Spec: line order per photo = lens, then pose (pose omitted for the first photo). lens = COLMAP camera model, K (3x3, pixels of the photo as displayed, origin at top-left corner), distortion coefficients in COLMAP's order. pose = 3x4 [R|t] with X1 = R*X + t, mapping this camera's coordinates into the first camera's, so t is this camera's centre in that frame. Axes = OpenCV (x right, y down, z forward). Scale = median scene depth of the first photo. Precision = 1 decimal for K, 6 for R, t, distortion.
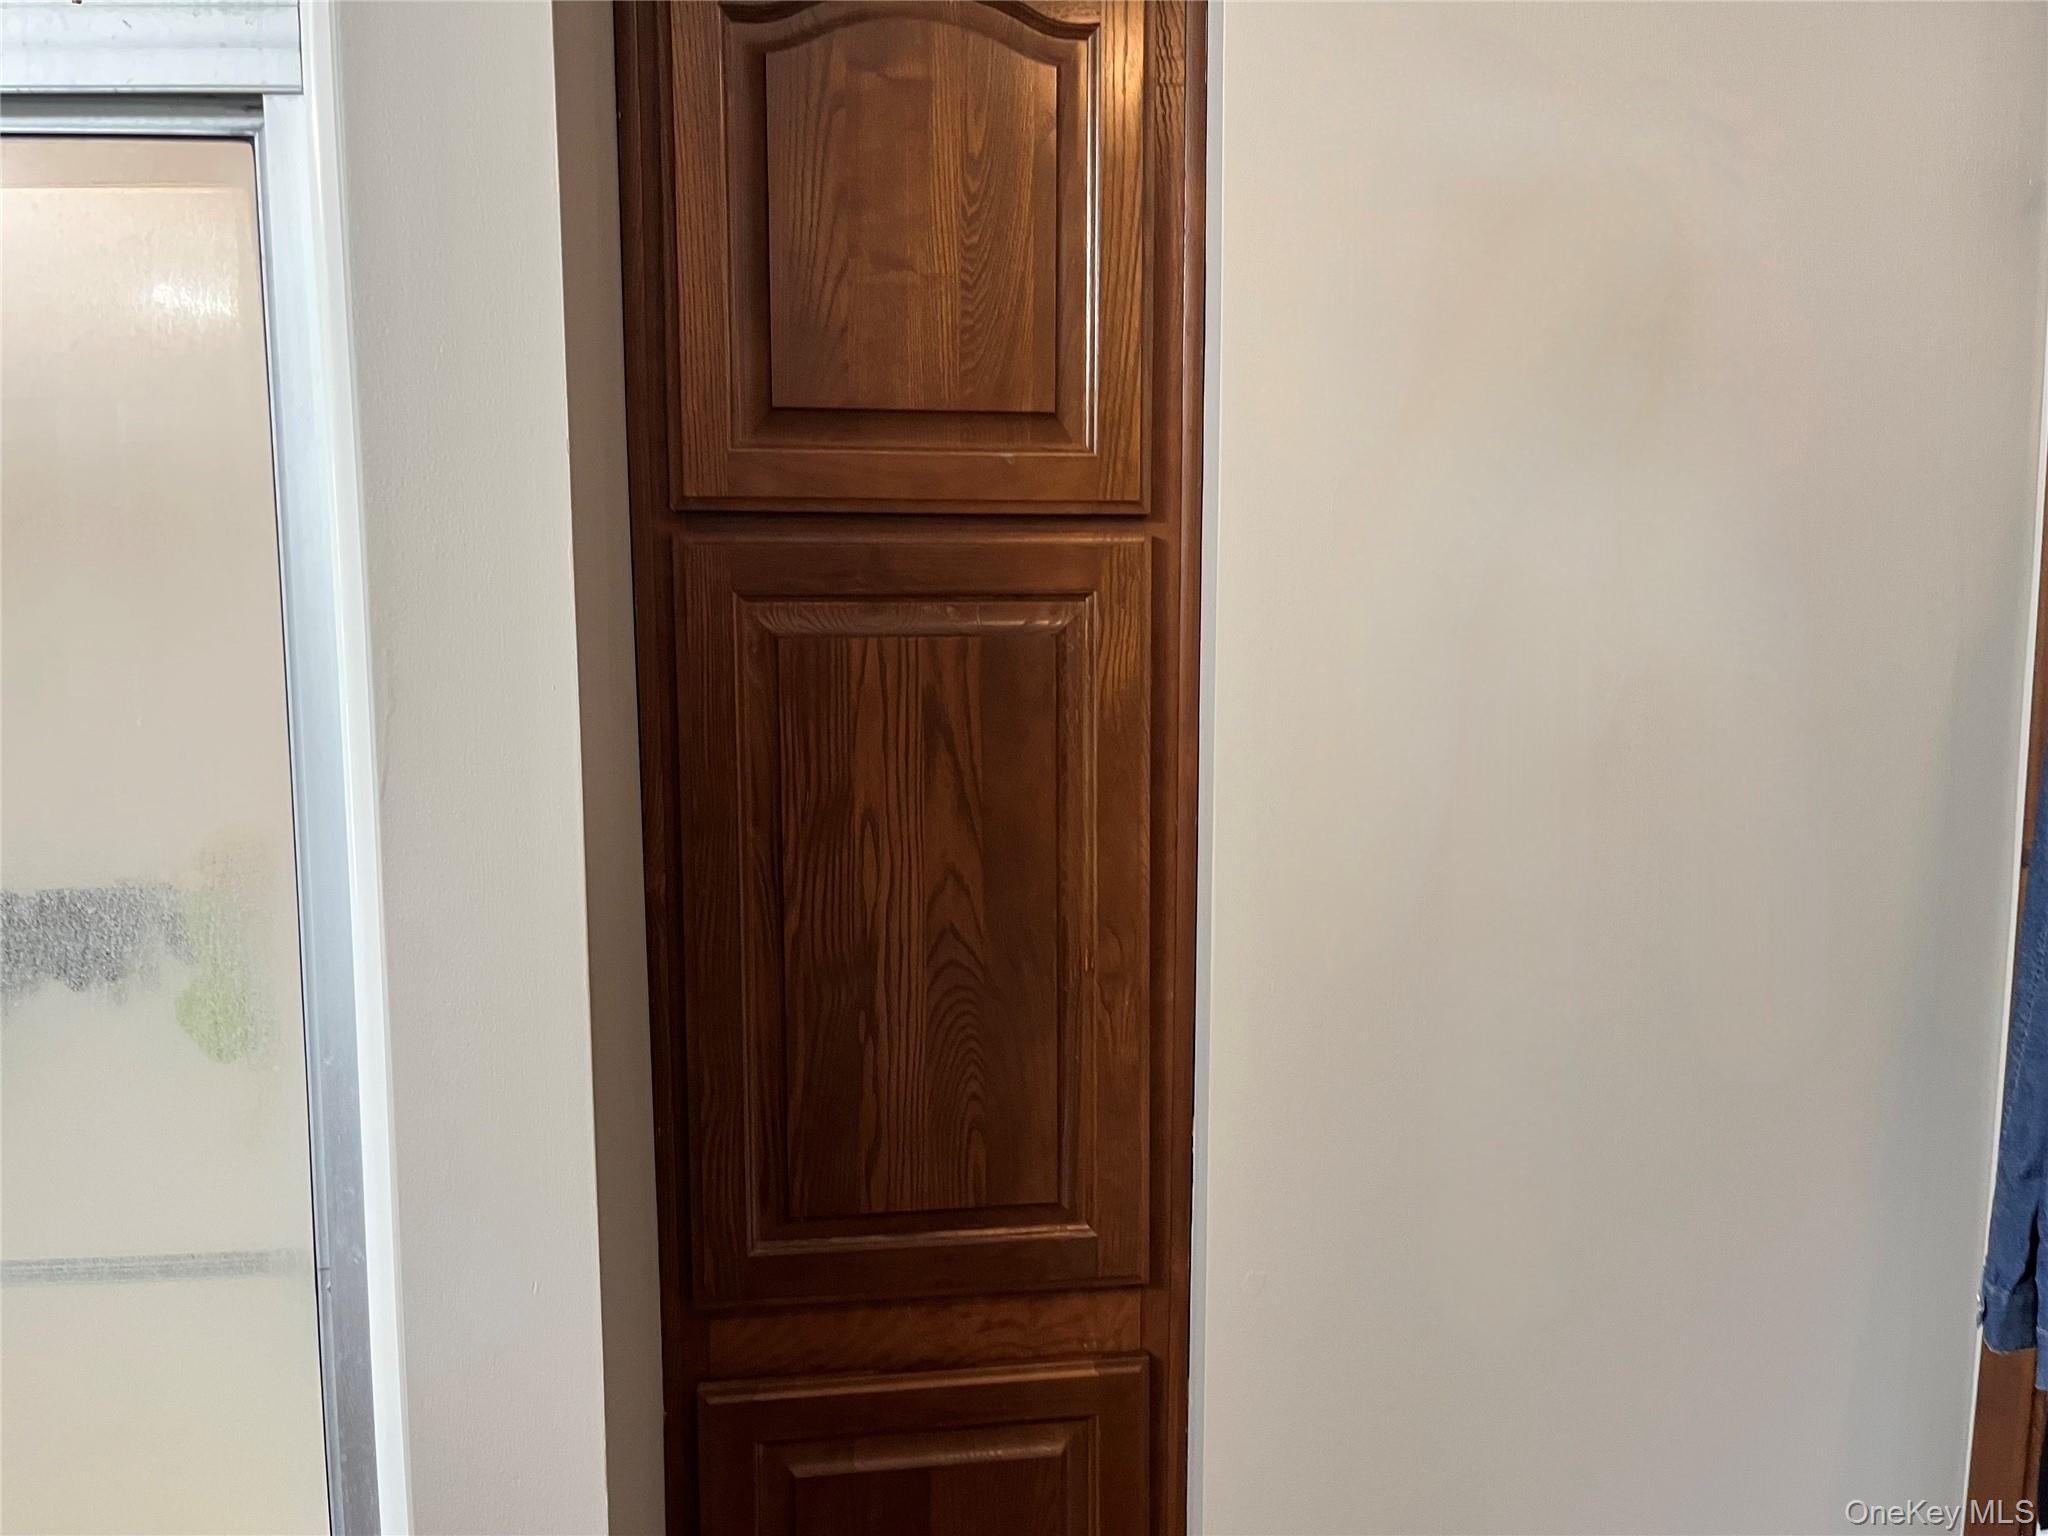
lens RADIAL K [[1577.6, 0, 1028.5], [0, 1577.6, 757.5], [0, 0, 1]] dist [0.036721, -0.032371]
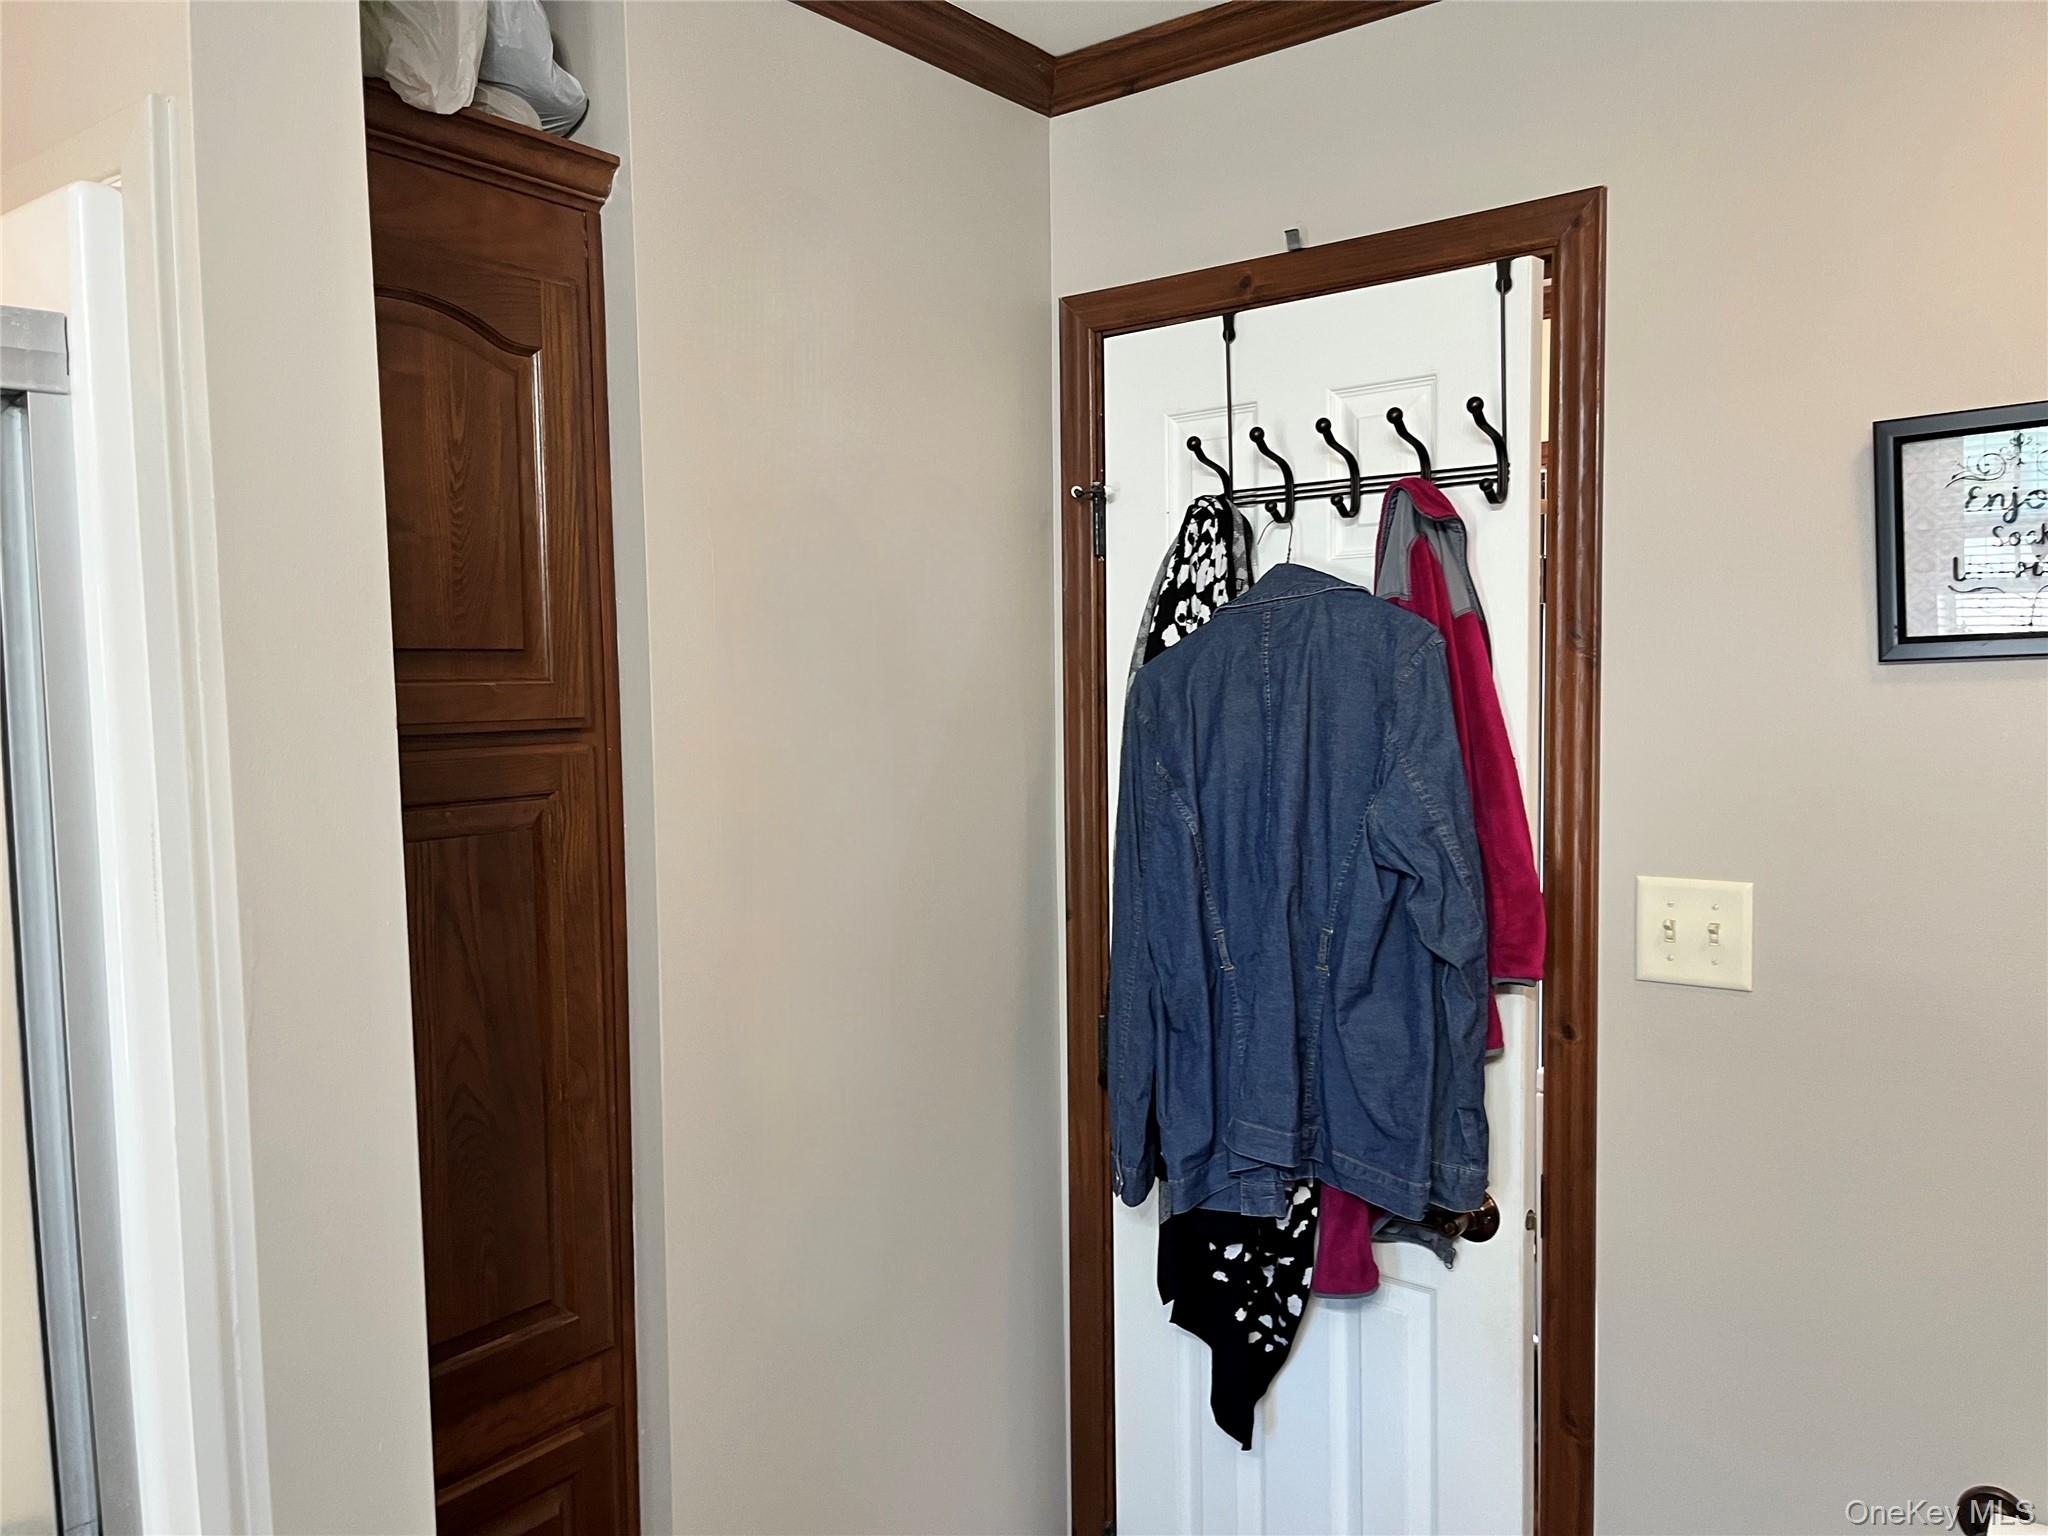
lens RADIAL K [[1577.6, 0, 1017.9], [0, 1577.6, 775.8], [0, 0, 1]] dist [0.036721, -0.032371]
pose [[0.703161, -0.057823, 0.708676, -0.583265], [0.090981, 0.995812, -0.009022, -0.073508], [-0.705186, 0.070820, 0.705477, -0.131051]]
